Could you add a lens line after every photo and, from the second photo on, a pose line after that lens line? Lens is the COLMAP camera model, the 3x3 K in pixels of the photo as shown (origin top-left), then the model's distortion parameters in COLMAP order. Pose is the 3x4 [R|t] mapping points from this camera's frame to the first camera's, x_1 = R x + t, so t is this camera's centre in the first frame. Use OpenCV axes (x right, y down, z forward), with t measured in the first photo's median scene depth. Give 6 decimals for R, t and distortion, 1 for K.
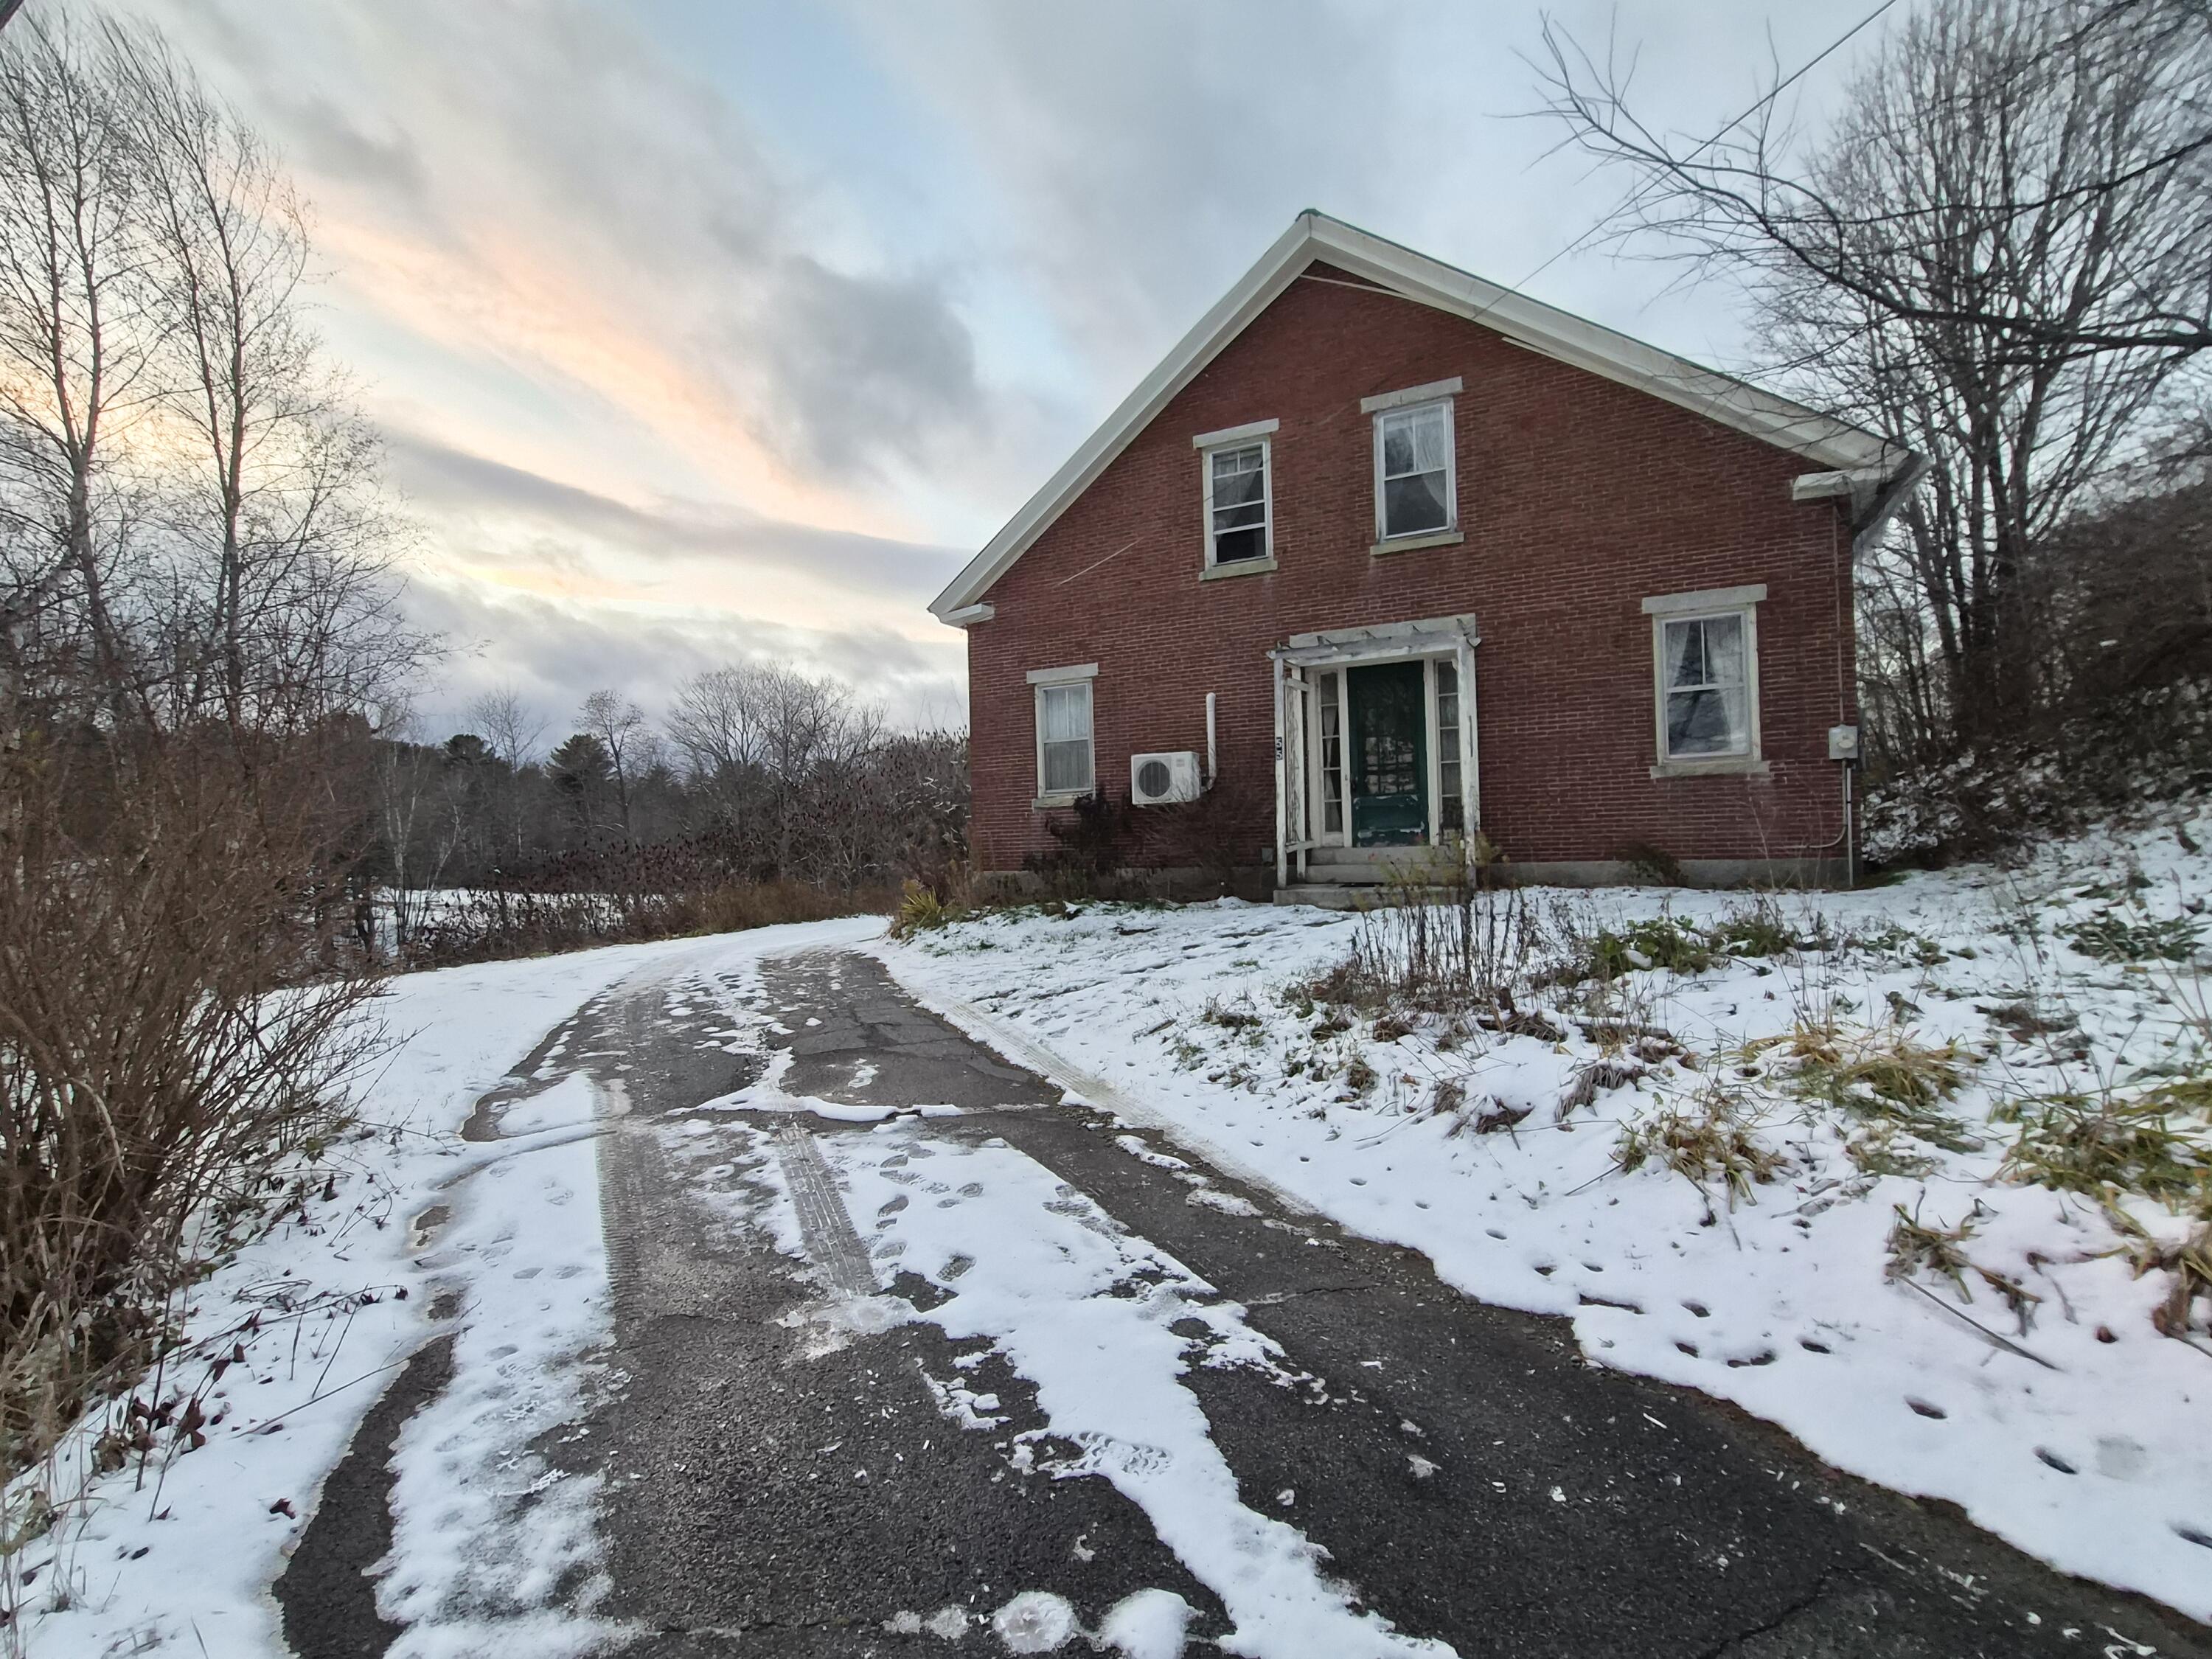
lens RADIAL K [[946.8, 0, 1106.0], [0, 946.8, 829.5], [0, 0, 1]] dist [0.002885, -0.004324]
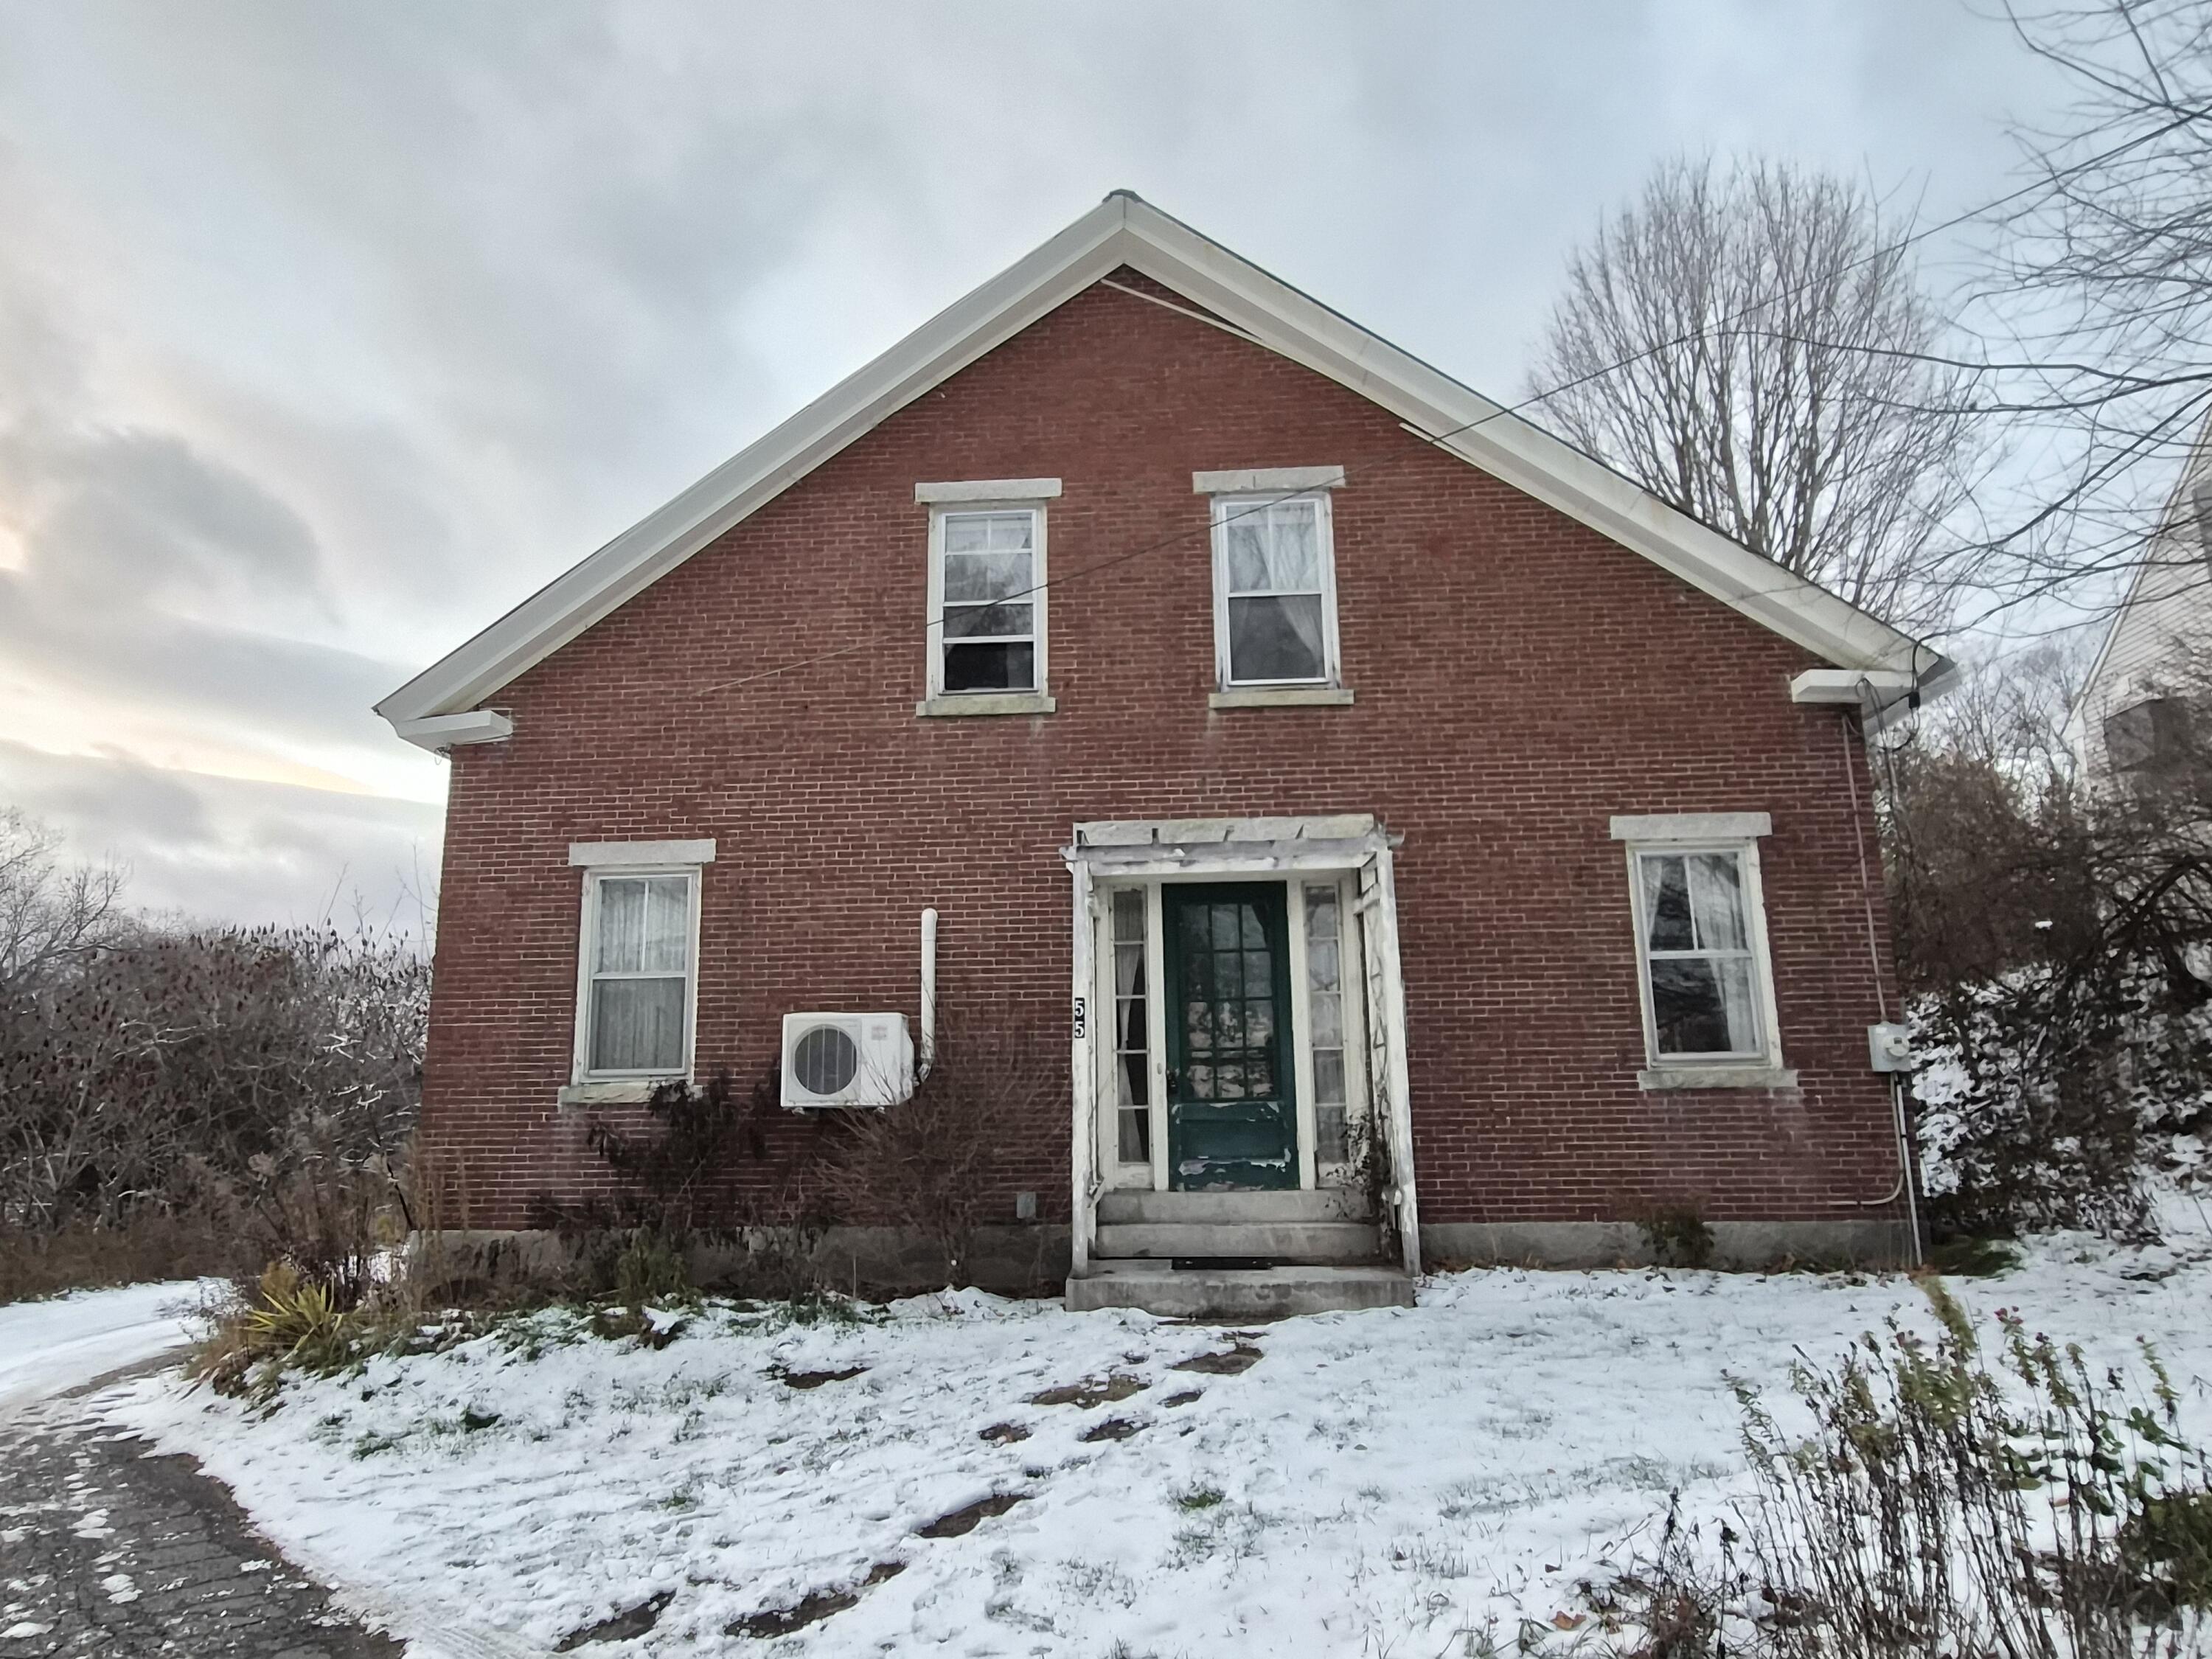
lens RADIAL K [[1405.2, 0, 1106.0], [0, 1405.2, 829.5], [0, 0, 1]] dist [-0.035883, 0.046966]
pose [[0.927636, 0.088930, 0.362743, -0.106196], [-0.017010, 0.980291, -0.196828, -0.028645], [-0.373097, 0.176414, 0.910866, 0.196938]]
